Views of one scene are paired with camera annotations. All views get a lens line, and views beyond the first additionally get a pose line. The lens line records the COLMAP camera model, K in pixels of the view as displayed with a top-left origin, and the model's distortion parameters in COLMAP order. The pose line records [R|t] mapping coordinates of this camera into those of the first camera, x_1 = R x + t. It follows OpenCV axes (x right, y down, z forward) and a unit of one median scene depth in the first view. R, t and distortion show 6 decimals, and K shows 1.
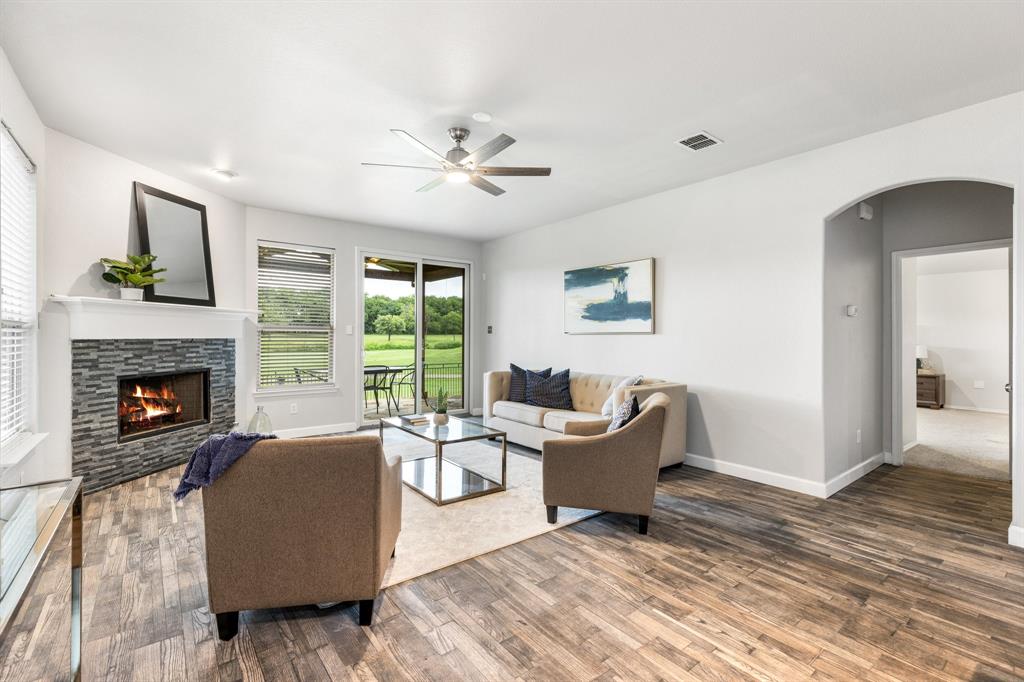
lens RADIAL K [[463.5, 0, 517.1], [0, 463.5, 336.1], [0, 0, 1]] dist [0.013810, -0.004264]
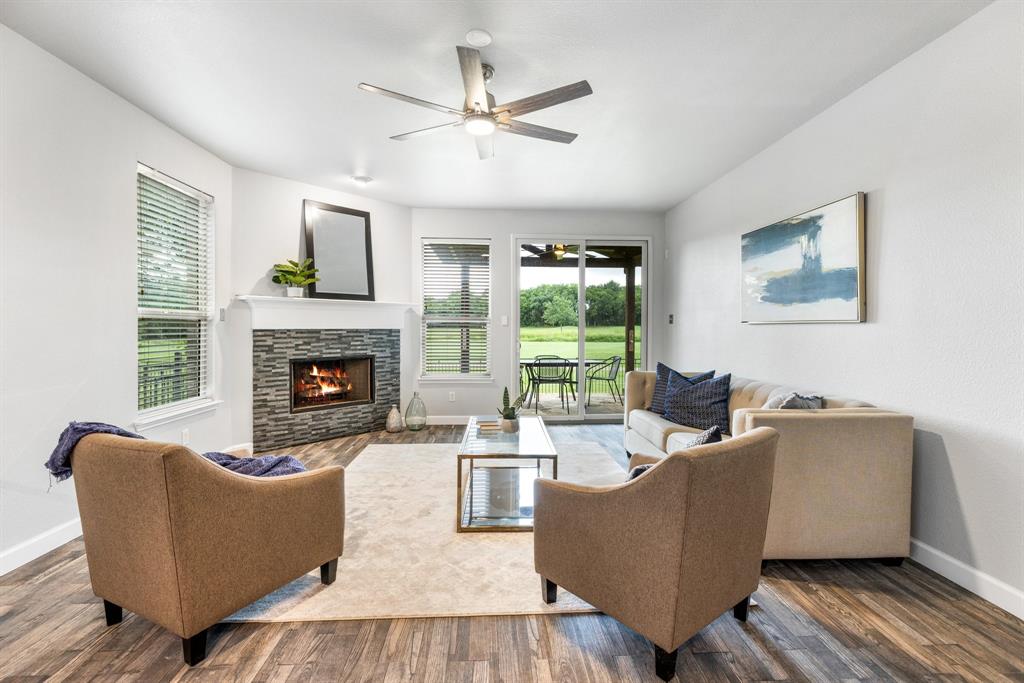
lens RADIAL K [[463.5, 0, 514.7], [0, 463.5, 329.4], [0, 0, 1]] dist [0.013810, -0.004264]
pose [[0.820384, 0.002325, -0.571808, 0.328610], [-0.000161, 0.999993, 0.003835, 0.002324], [0.571812, -0.003054, 0.820379, 0.323752]]
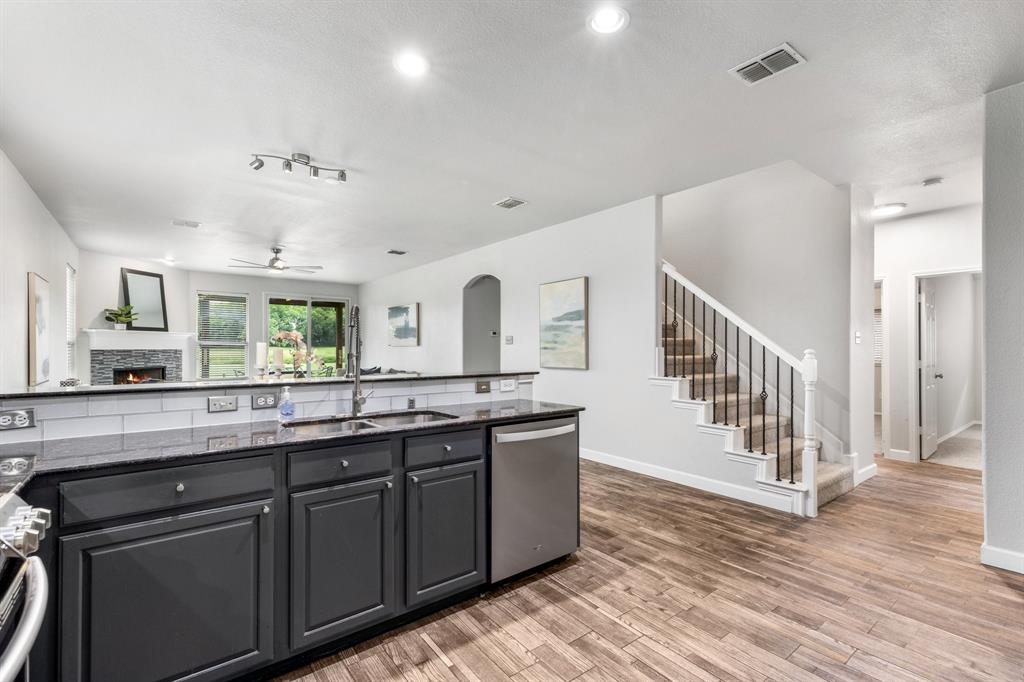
lens RADIAL K [[463.5, 0, 516.4], [0, 463.5, 346.9], [0, 0, 1]] dist [0.013810, -0.004264]
pose [[0.999985, -0.003576, -0.004196, 0.823396], [0.003573, 0.999993, -0.000720, 0.002116], [0.004199, 0.000705, 0.999991, -0.927552]]
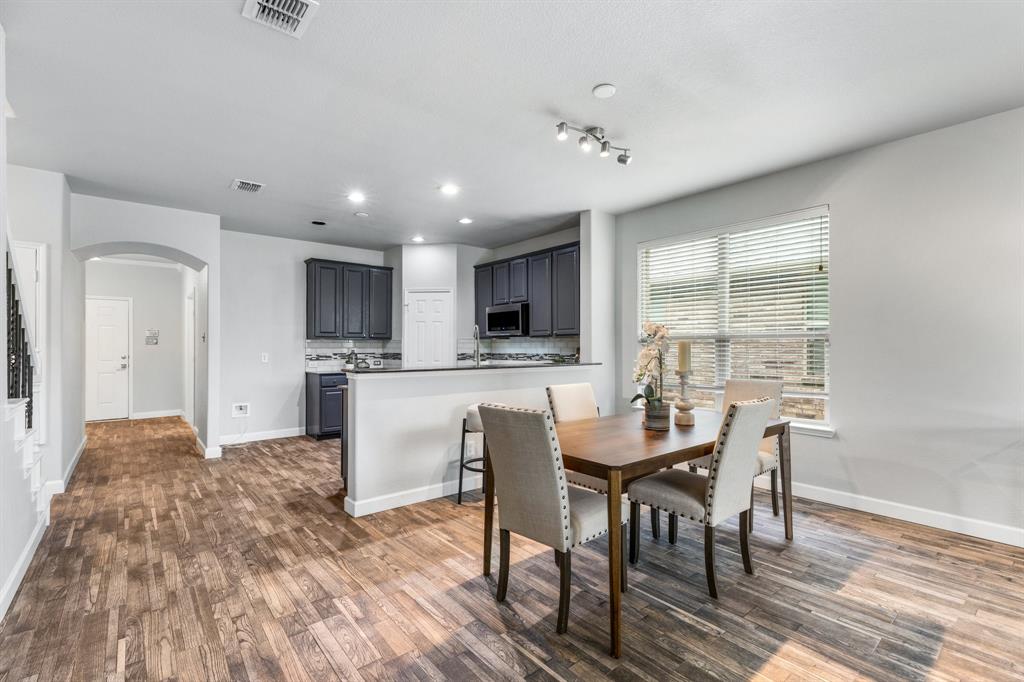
lens RADIAL K [[463.5, 0, 515.9], [0, 463.5, 340.1], [0, 0, 1]] dist [0.013810, -0.004264]
pose [[-0.999758, -0.001586, -0.021935, 0.546167], [-0.001300, 0.999914, -0.013071, 0.002893], [0.021954, -0.013040, -0.999674, 0.811470]]
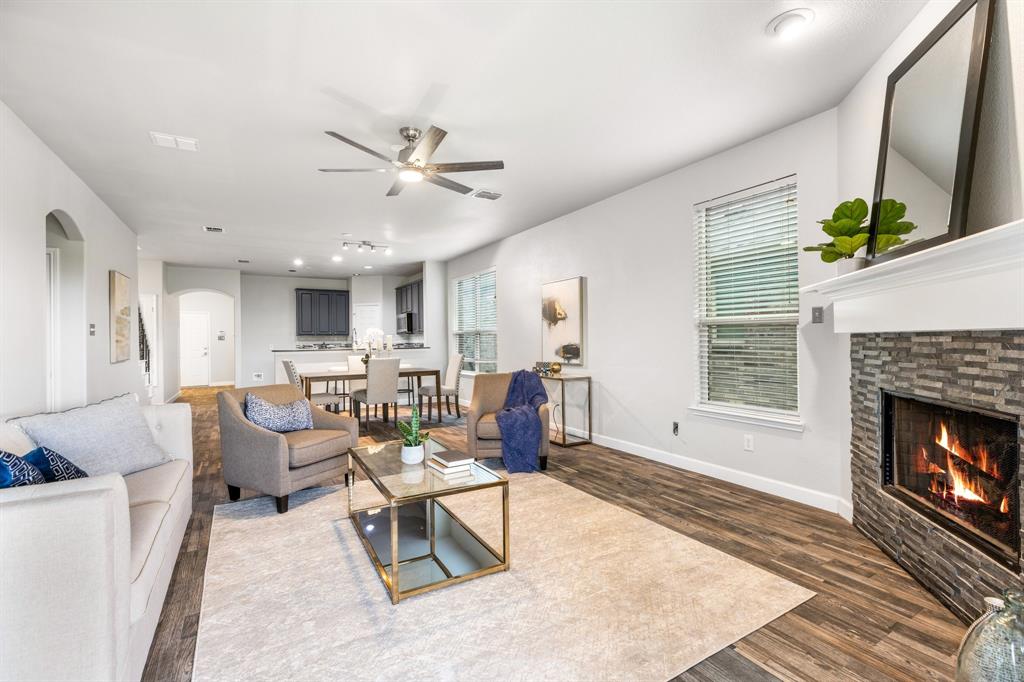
lens RADIAL K [[463.5, 0, 507.1], [0, 463.5, 331.2], [0, 0, 1]] dist [0.013810, -0.004264]
pose [[-0.989183, 0.012507, 0.146156, -0.411809], [0.010093, 0.999800, -0.017249, 0.010245], [-0.146342, -0.015587, -0.989111, 1.705521]]
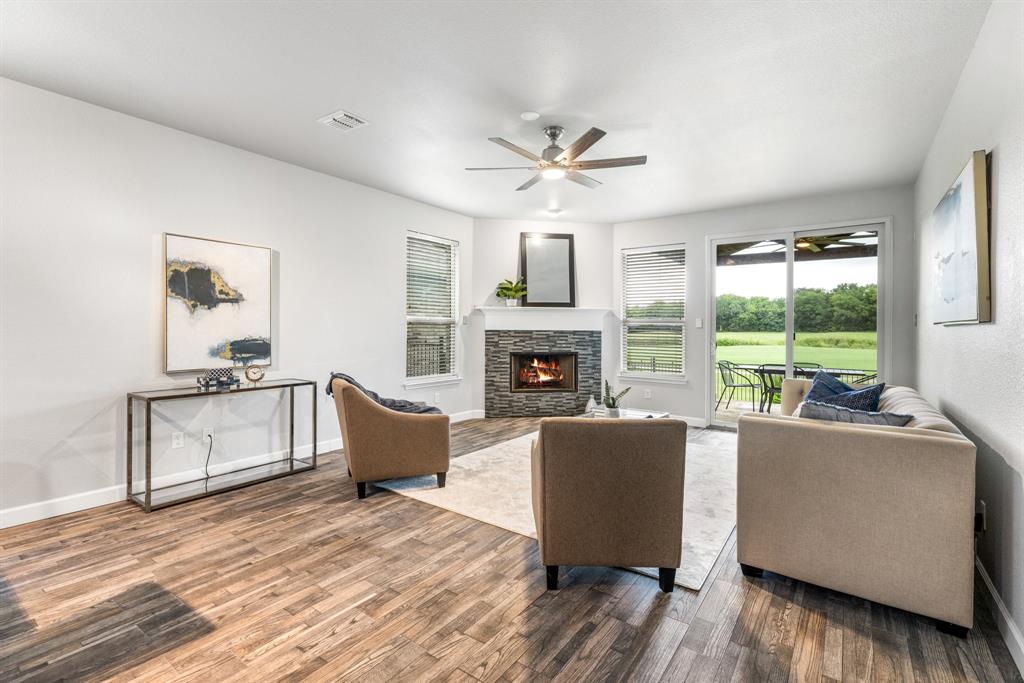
lens RADIAL K [[463.5, 0, 508.9], [0, 463.5, 330.7], [0, 0, 1]] dist [0.013810, -0.004264]
pose [[0.265583, 0.003720, -0.964081, 0.726022], [-0.005960, 0.999980, 0.002217, 0.004620], [0.964070, 0.005157, 0.265600, 0.542581]]
